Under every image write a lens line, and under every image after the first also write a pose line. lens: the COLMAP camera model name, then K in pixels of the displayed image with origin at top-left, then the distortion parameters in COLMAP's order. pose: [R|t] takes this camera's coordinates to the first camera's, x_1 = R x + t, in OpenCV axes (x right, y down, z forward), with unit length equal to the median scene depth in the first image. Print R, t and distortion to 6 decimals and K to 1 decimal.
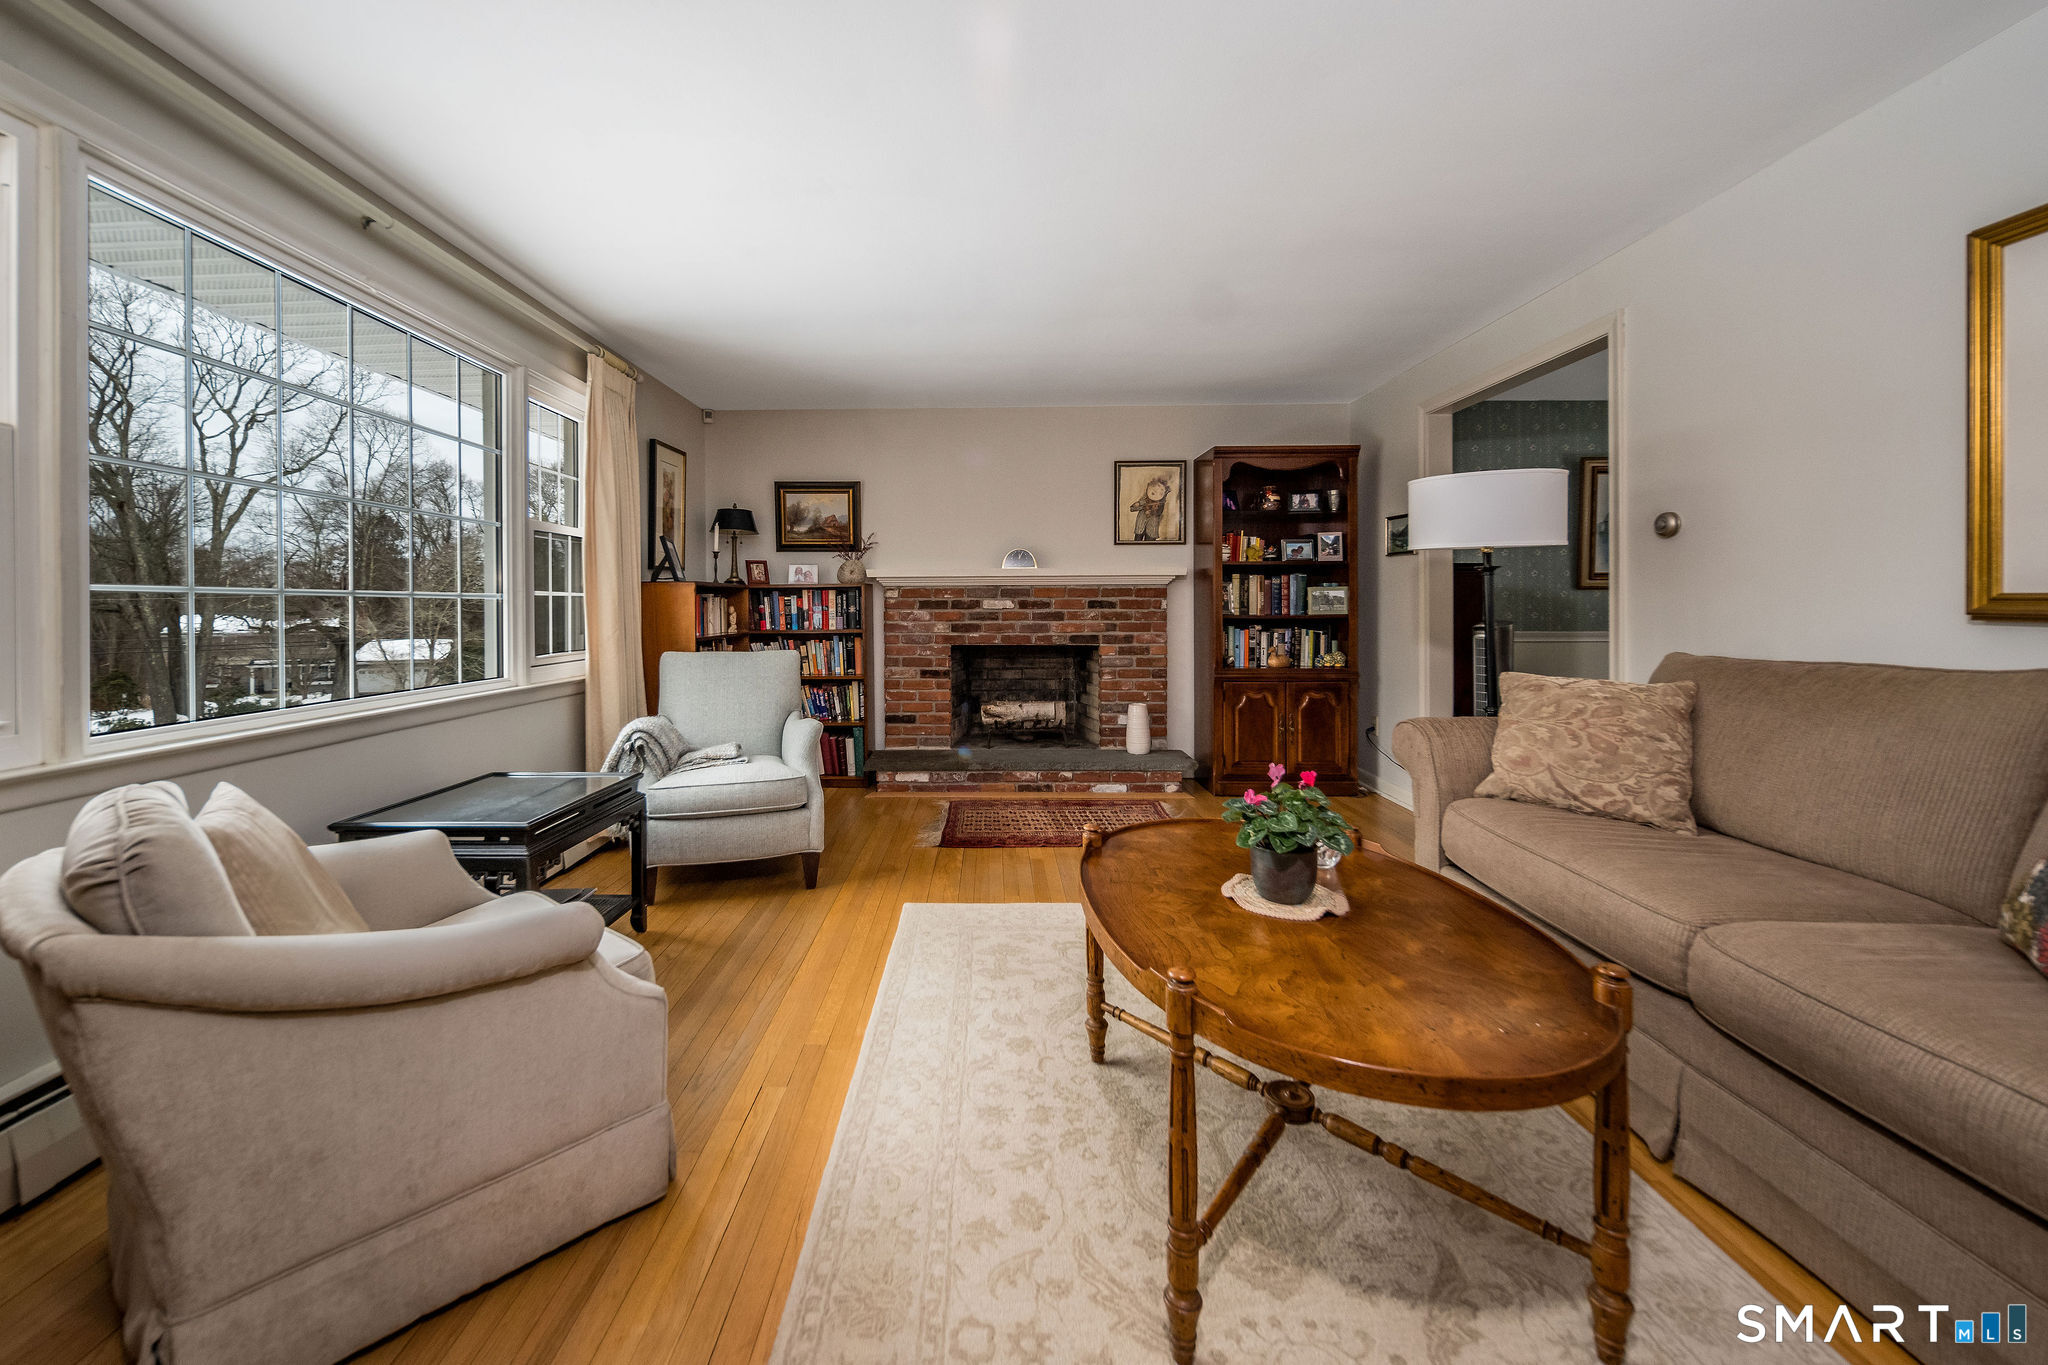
lens RADIAL K [[804.0, 0, 967.9], [0, 804.0, 599.3], [0, 0, 1]] dist [0.001180, -0.000123]
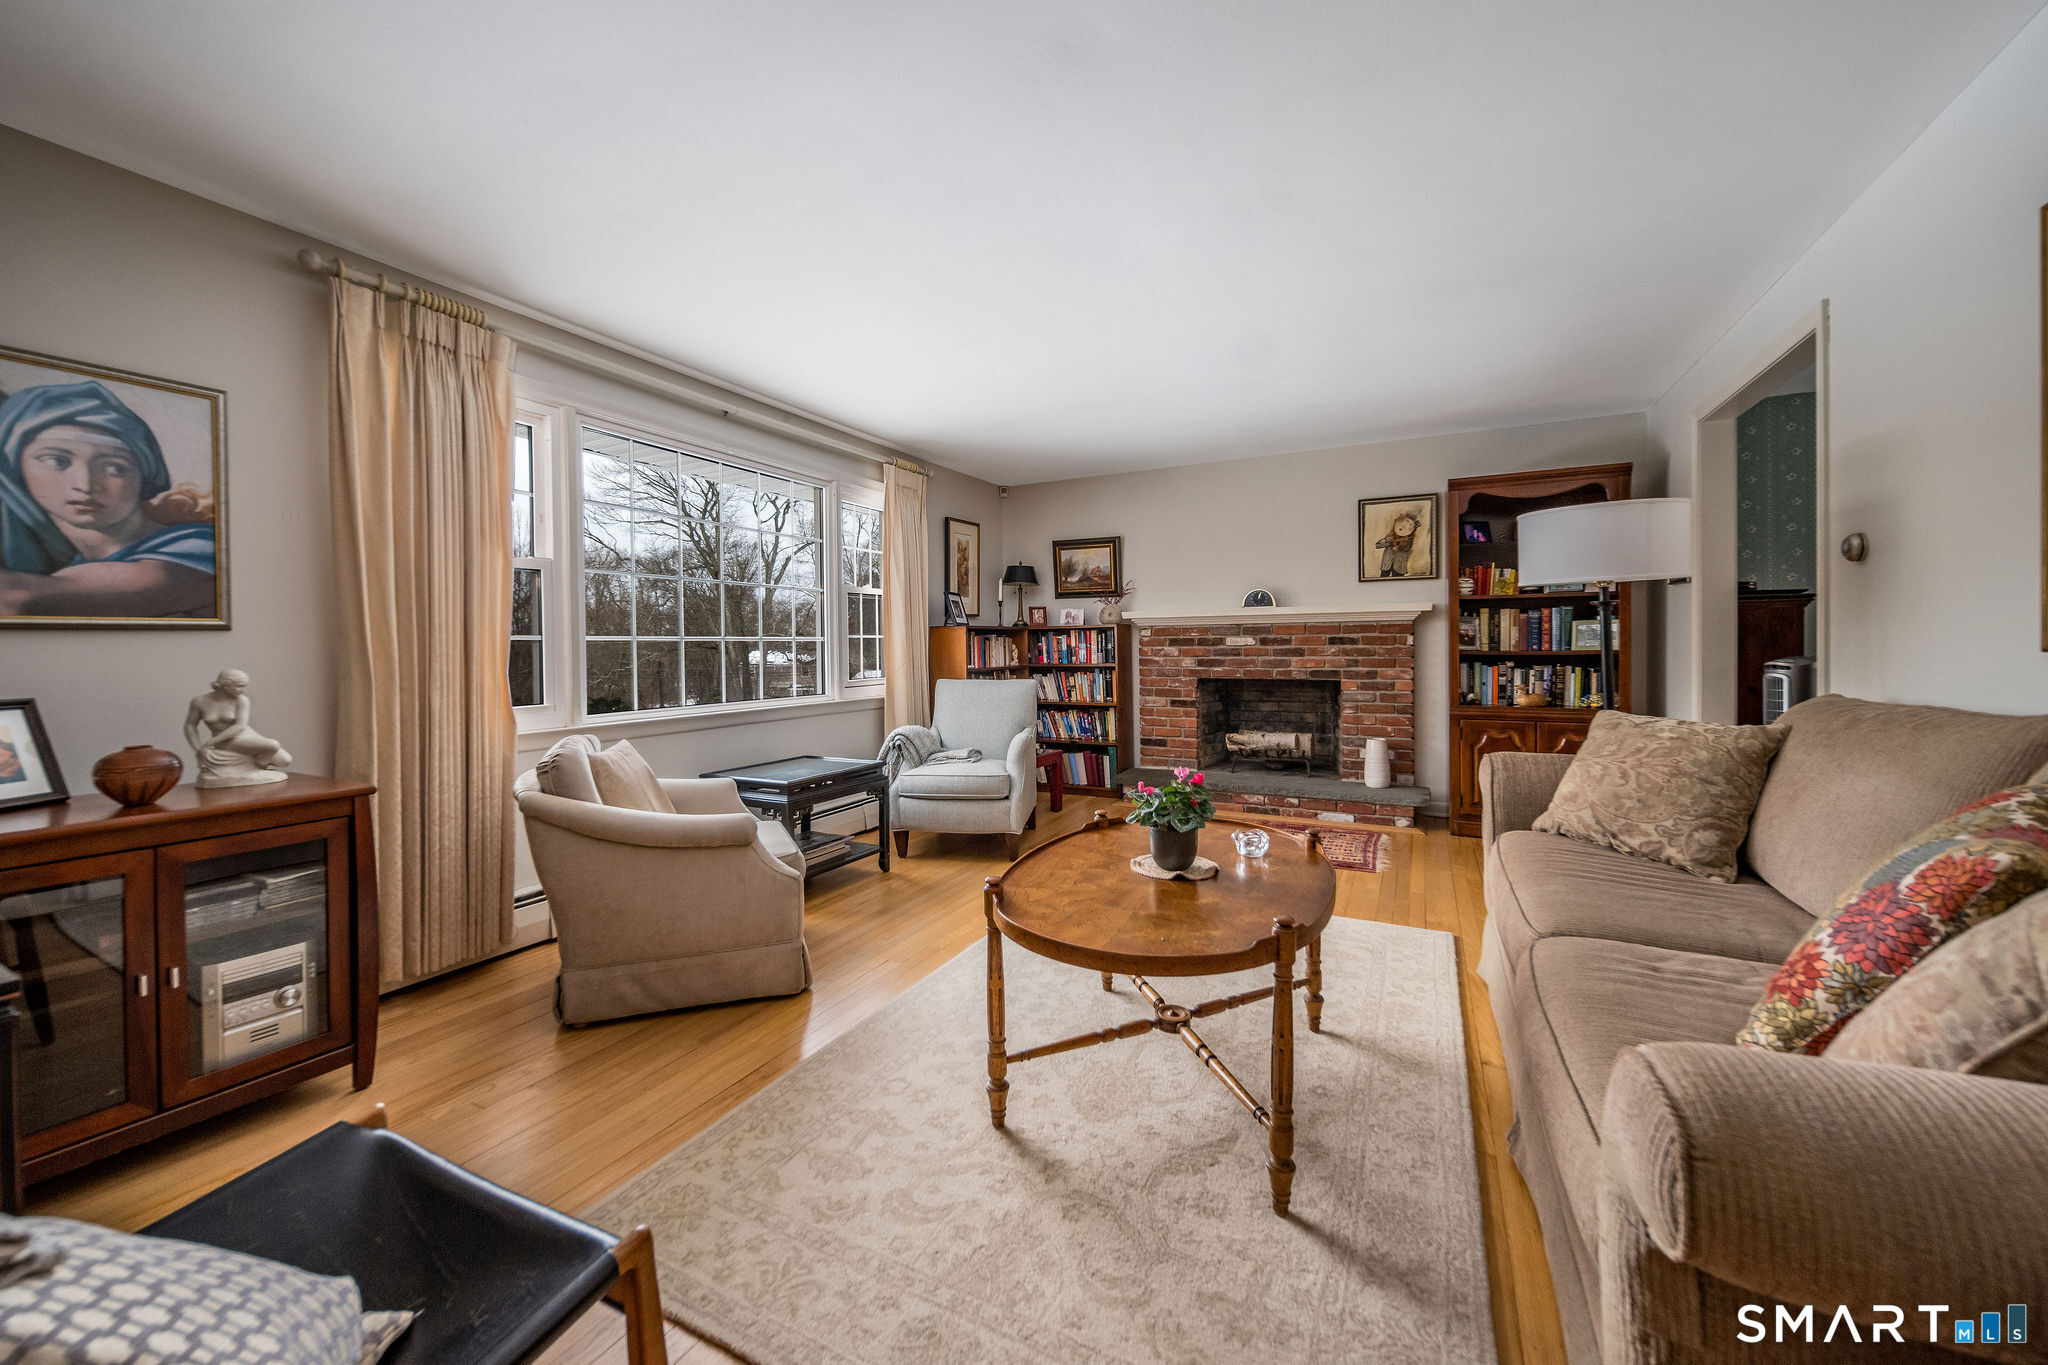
lens RADIAL K [[804.0, 0, 1039.4], [0, 804.0, 639.2], [0, 0, 1]] dist [0.001180, -0.000123]
pose [[0.898650, -0.006987, -0.438611, 0.279129], [0.009377, 0.999951, 0.003284, -0.002752], [0.438567, -0.007064, 0.898671, -0.099580]]
